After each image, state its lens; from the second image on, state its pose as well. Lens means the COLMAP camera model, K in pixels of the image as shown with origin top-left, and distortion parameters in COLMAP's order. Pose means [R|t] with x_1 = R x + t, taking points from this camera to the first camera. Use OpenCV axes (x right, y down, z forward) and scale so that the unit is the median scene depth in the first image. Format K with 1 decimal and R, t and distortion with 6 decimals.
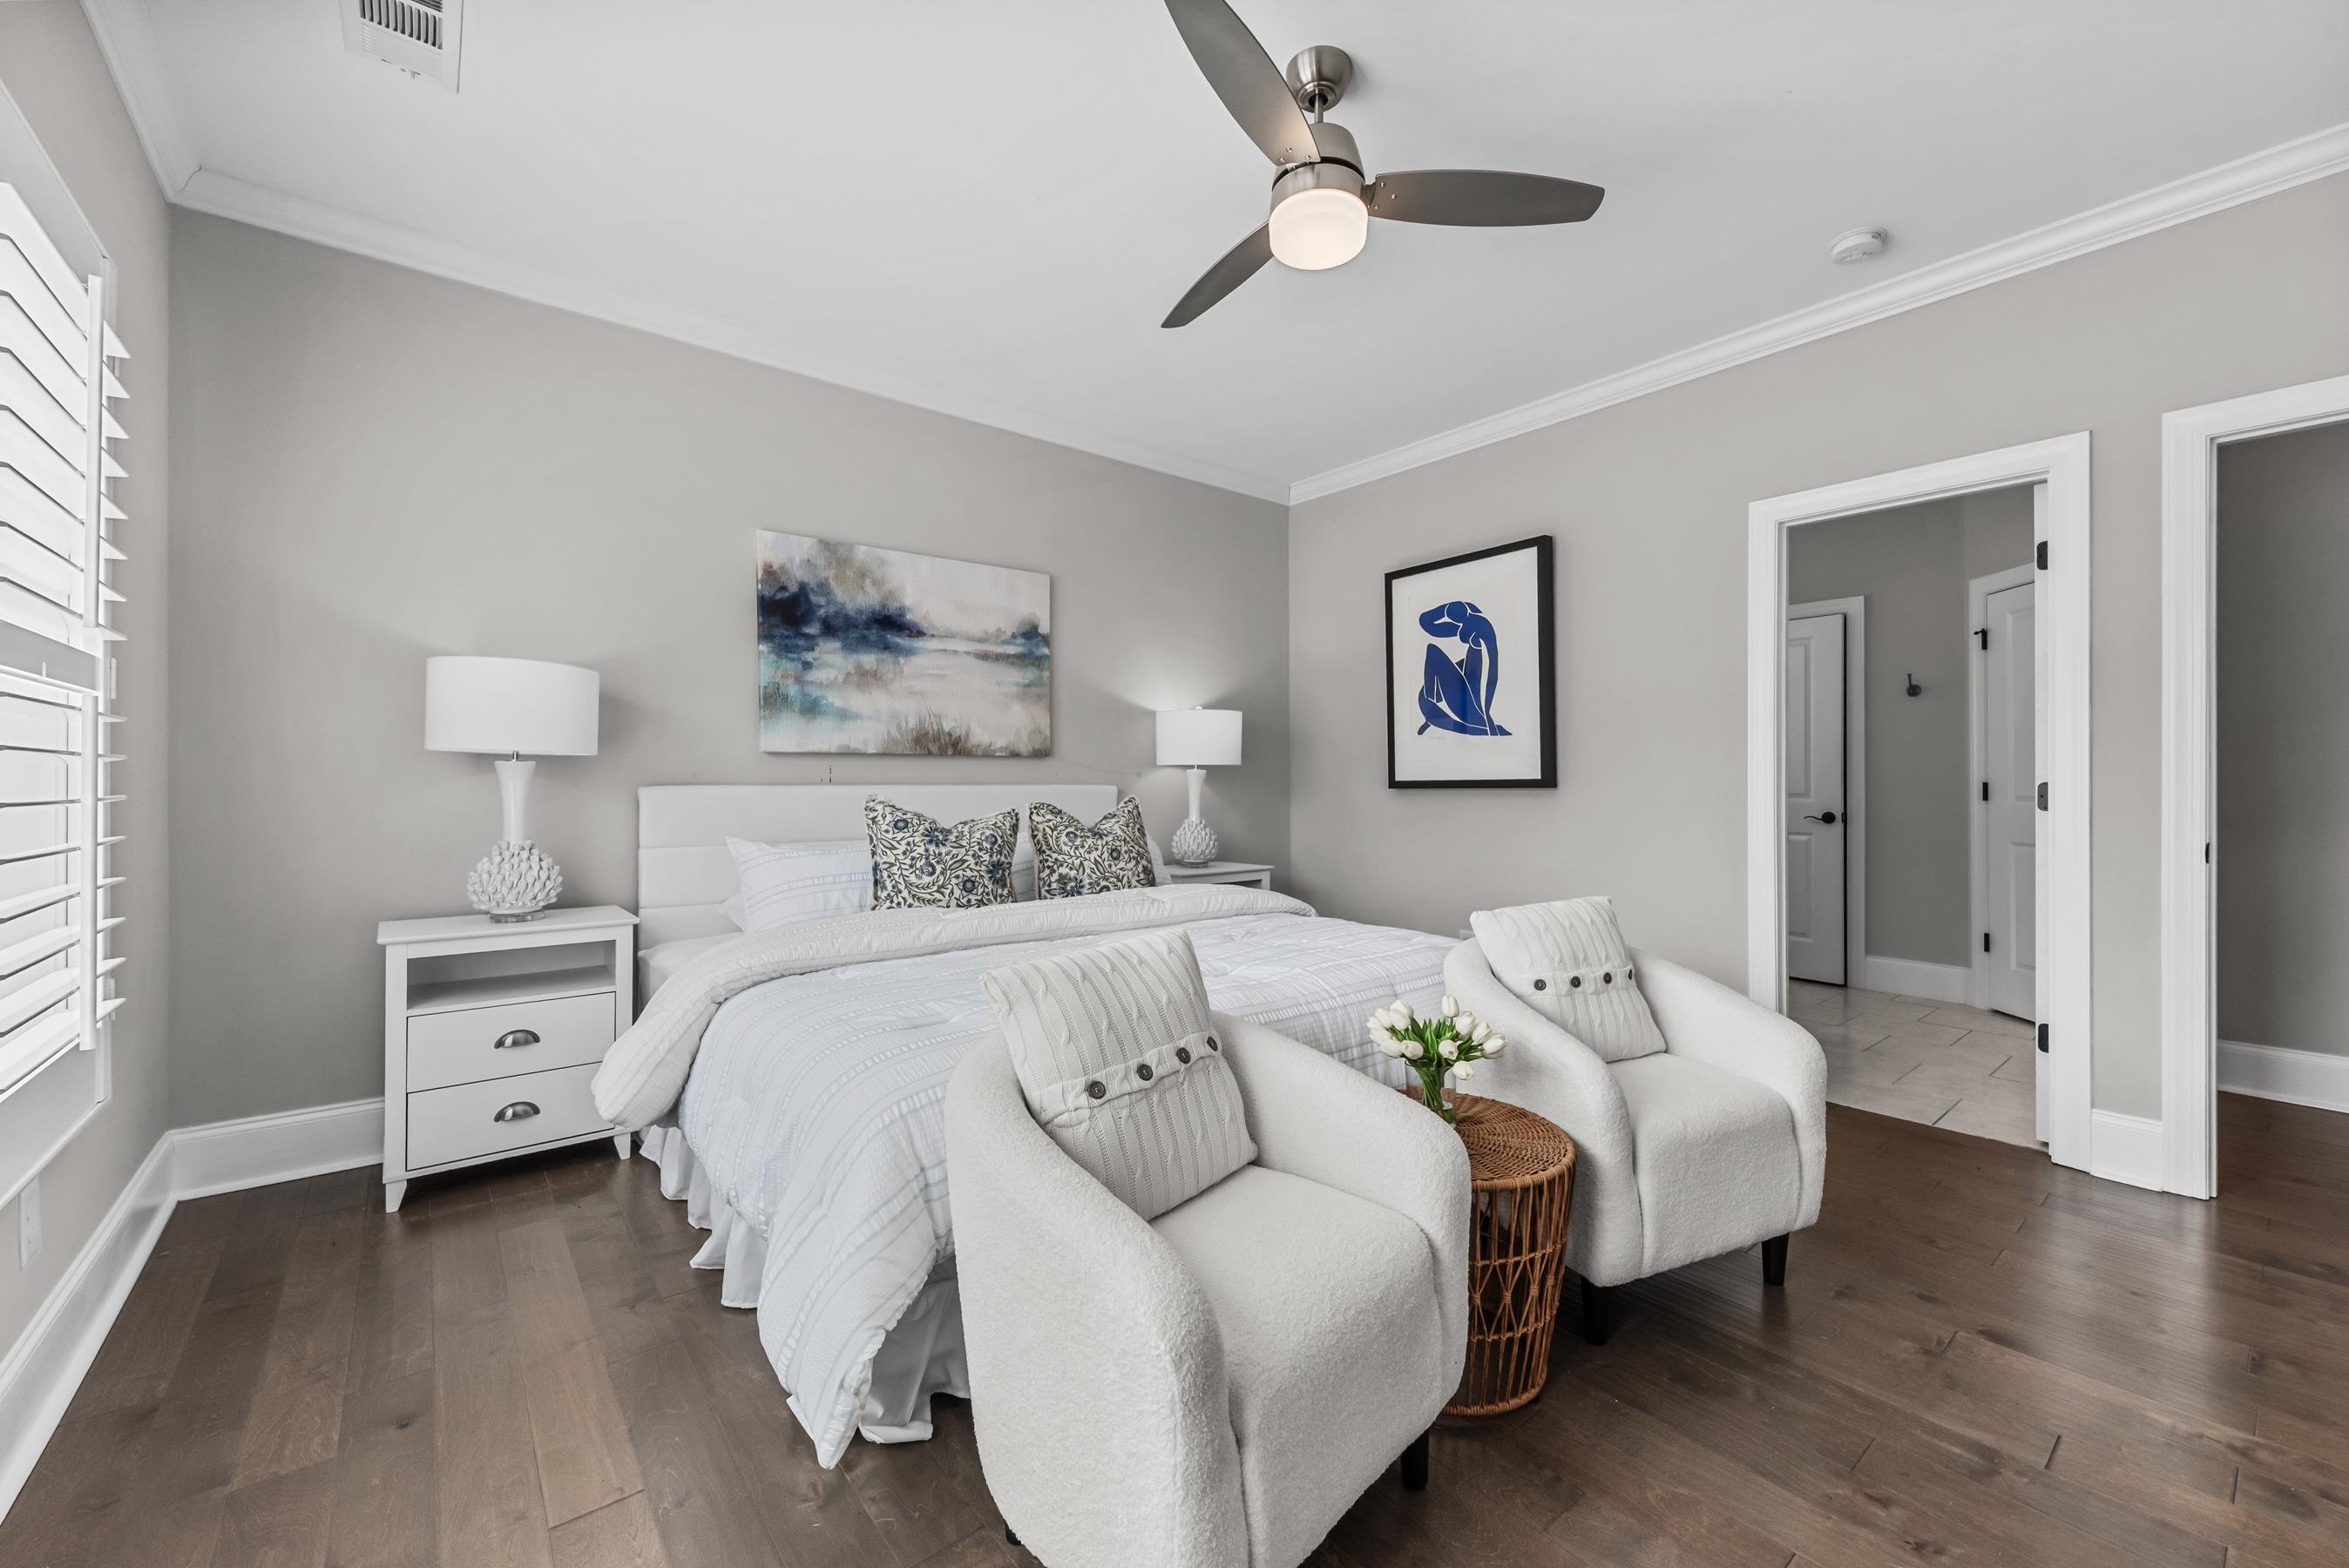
lens RADIAL K [[928.2, 0, 1183.1], [0, 928.2, 773.3], [0, 0, 1]] dist [0.001284, 0.000054]
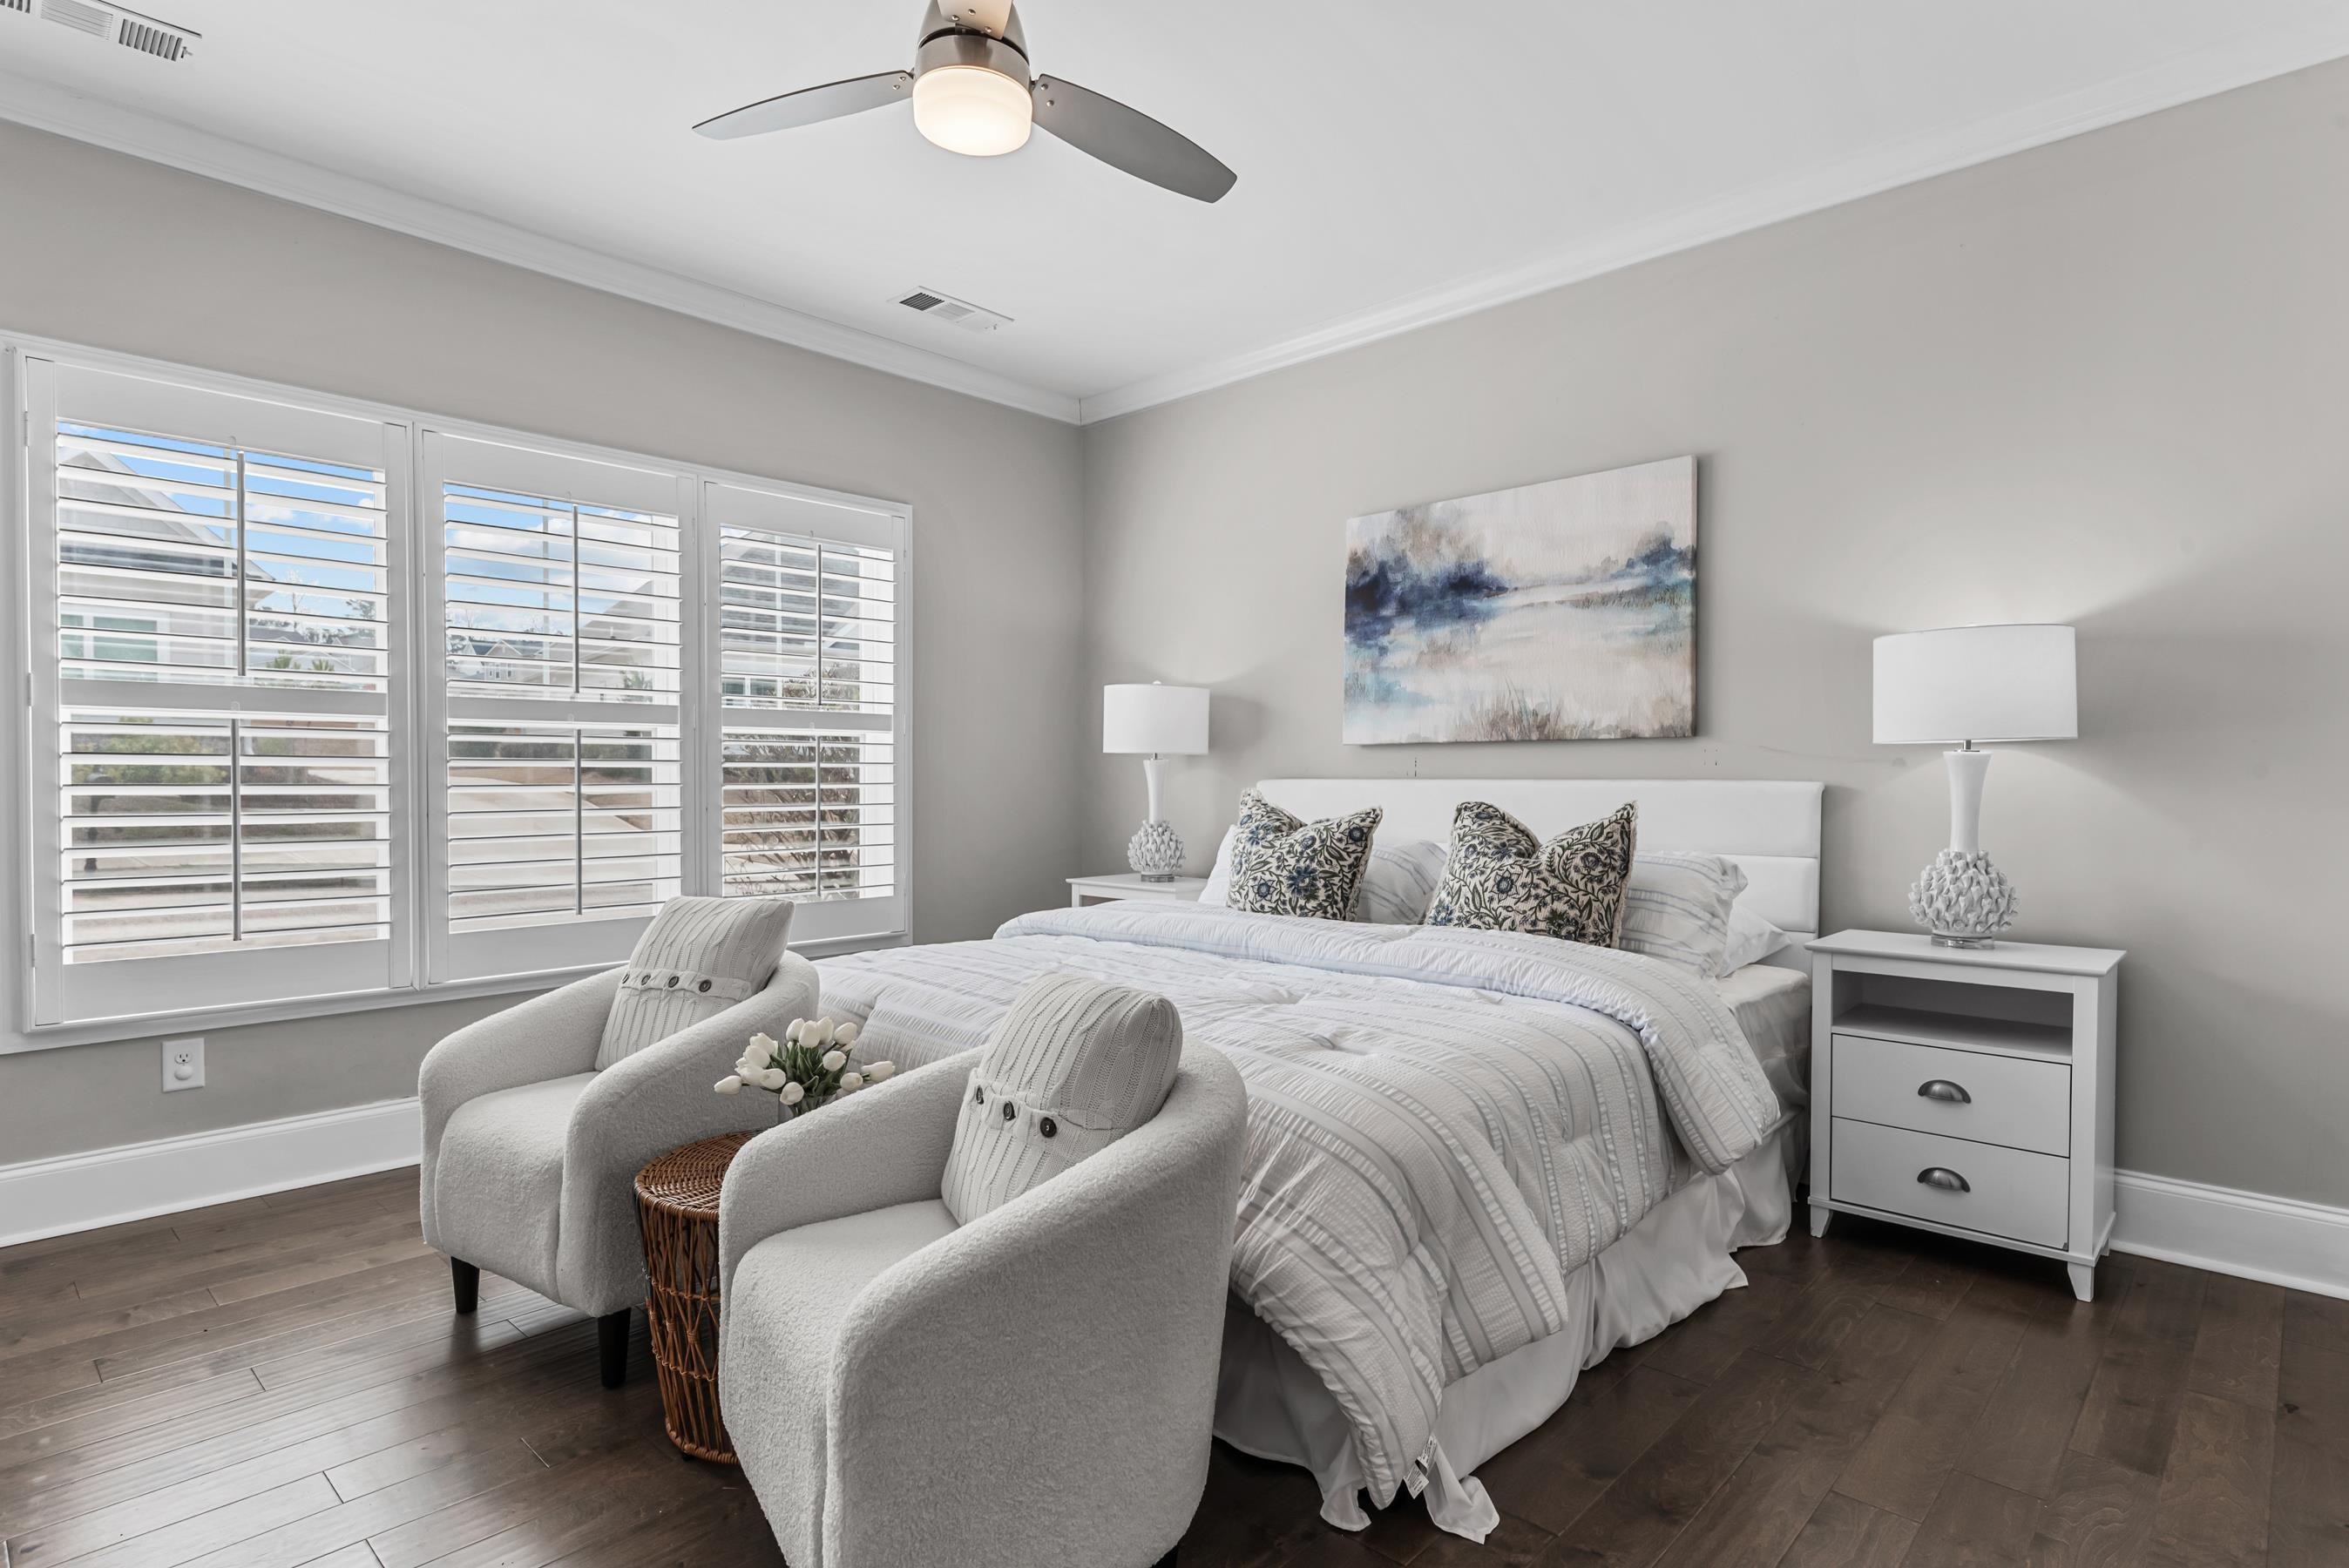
lens RADIAL K [[1180.0, 0, 1174.5], [0, 1180.0, 784.0], [0, 0, 1]] dist [-0.000172, -0.000171]
pose [[0.116171, 0.008289, -0.993195, 0.714591], [0.004410, 0.999951, 0.008861, 0.006069], [0.993219, -0.005410, 0.116129, 0.624143]]
